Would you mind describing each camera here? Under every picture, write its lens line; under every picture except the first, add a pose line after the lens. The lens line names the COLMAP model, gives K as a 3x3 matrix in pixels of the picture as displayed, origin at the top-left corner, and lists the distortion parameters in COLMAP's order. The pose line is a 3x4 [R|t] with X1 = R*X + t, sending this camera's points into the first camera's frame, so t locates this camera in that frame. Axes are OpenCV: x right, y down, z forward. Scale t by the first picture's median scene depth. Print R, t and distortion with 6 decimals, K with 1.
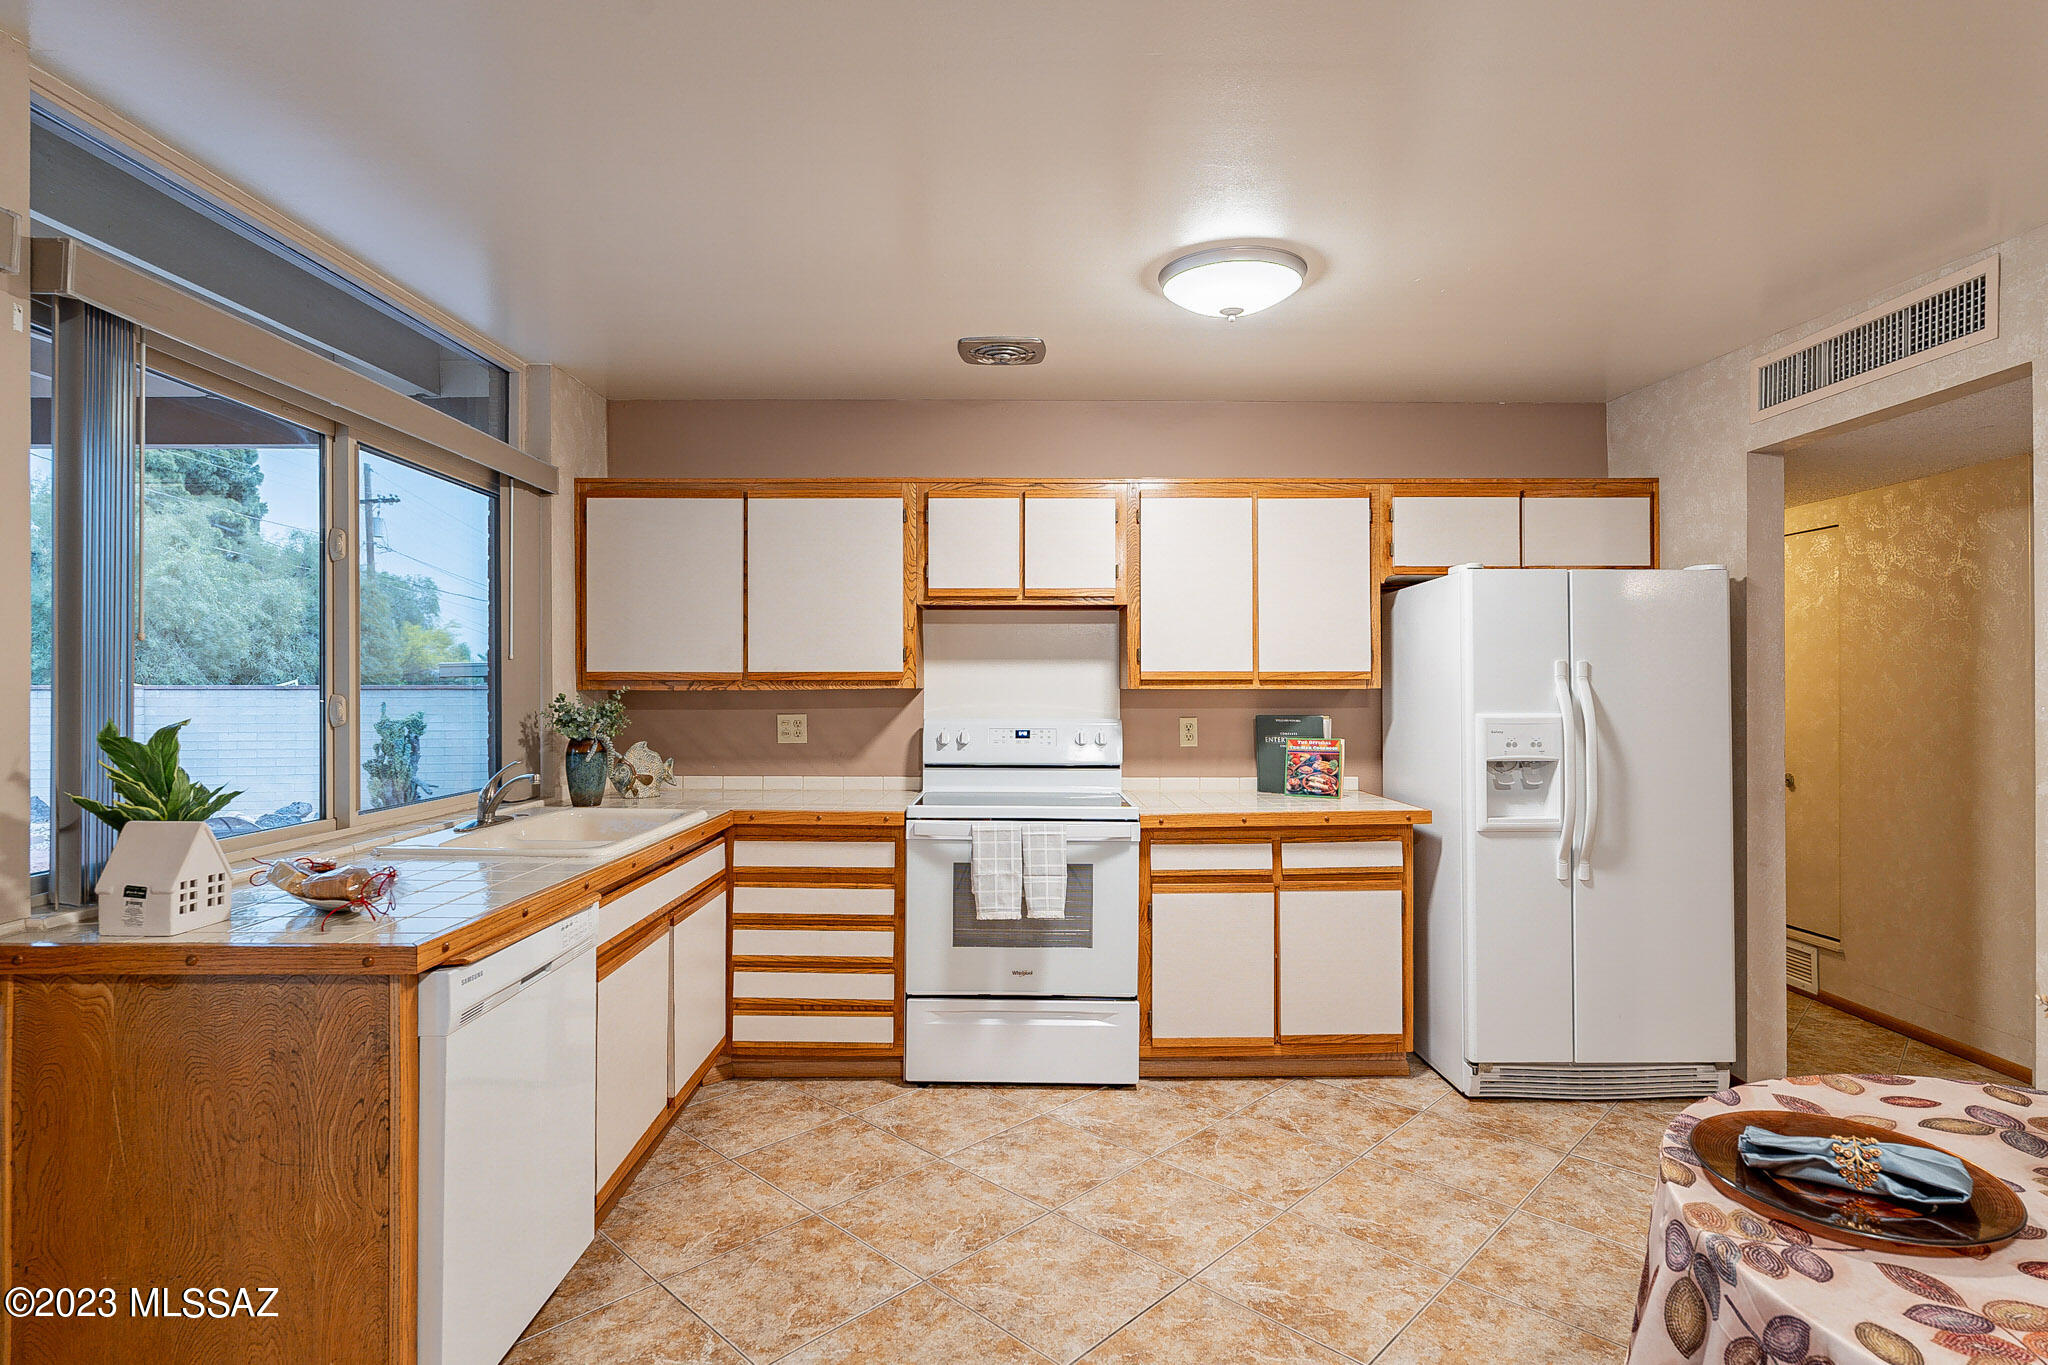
lens RADIAL K [[1031.9, 0, 1010.4], [0, 1031.9, 682.7], [0, 0, 1]] dist [-0.002873, -0.000025]
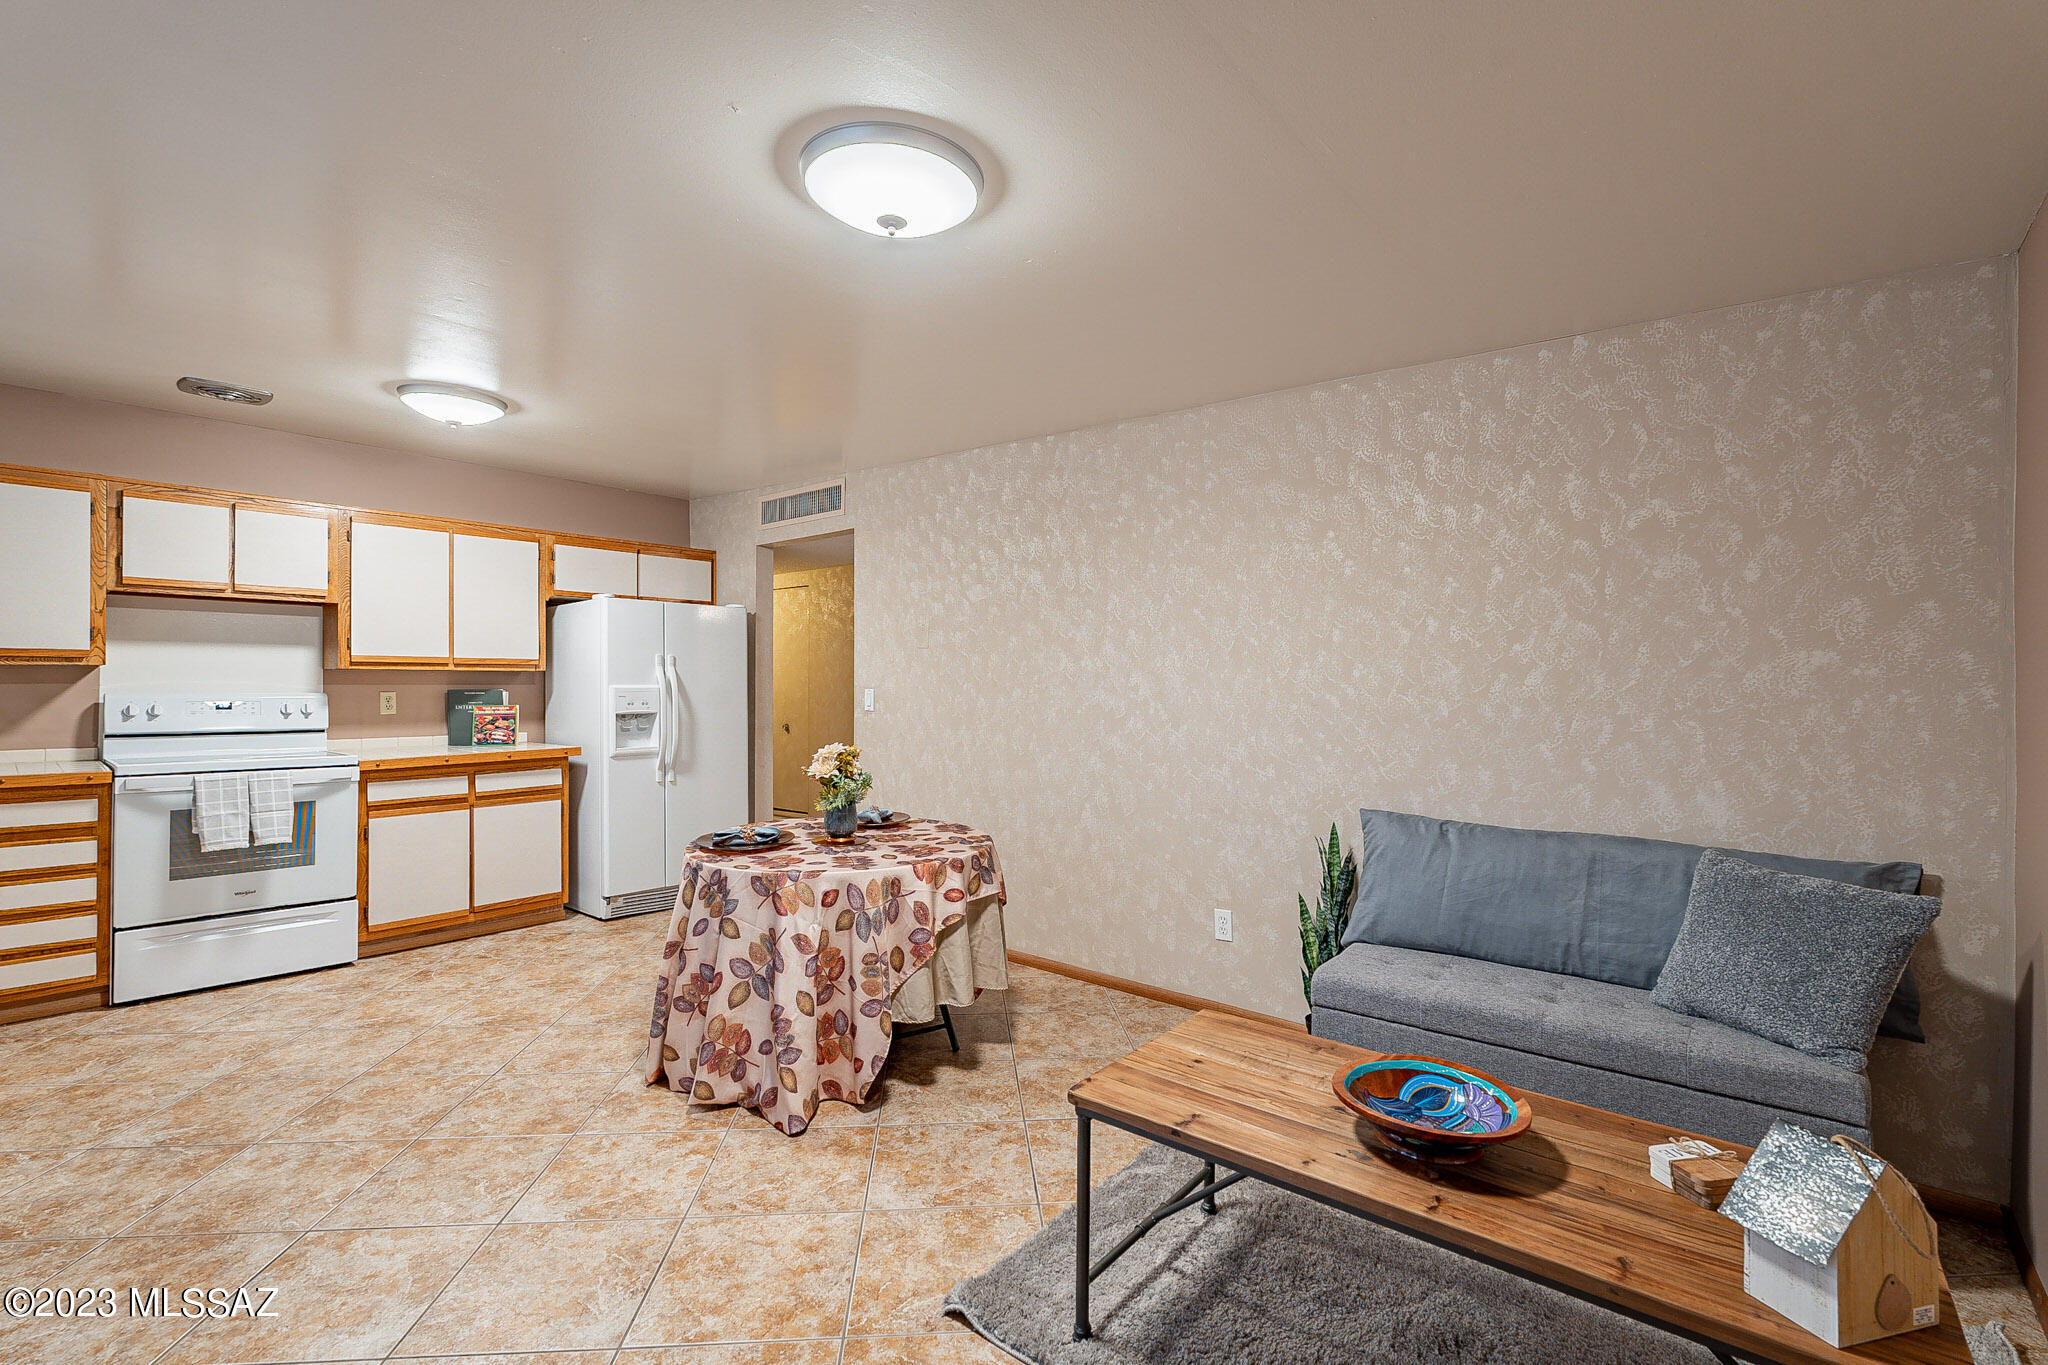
lens RADIAL K [[910.4, 0, 1030.3], [0, 910.4, 684.6], [0, 0, 1]] dist [-0.002798, -0.000626]
pose [[0.652377, 0.002162, 0.757892, -0.200089], [-0.005628, 0.999982, 0.001991, 0.020869], [-0.757874, -0.005564, 0.652378, -0.432700]]
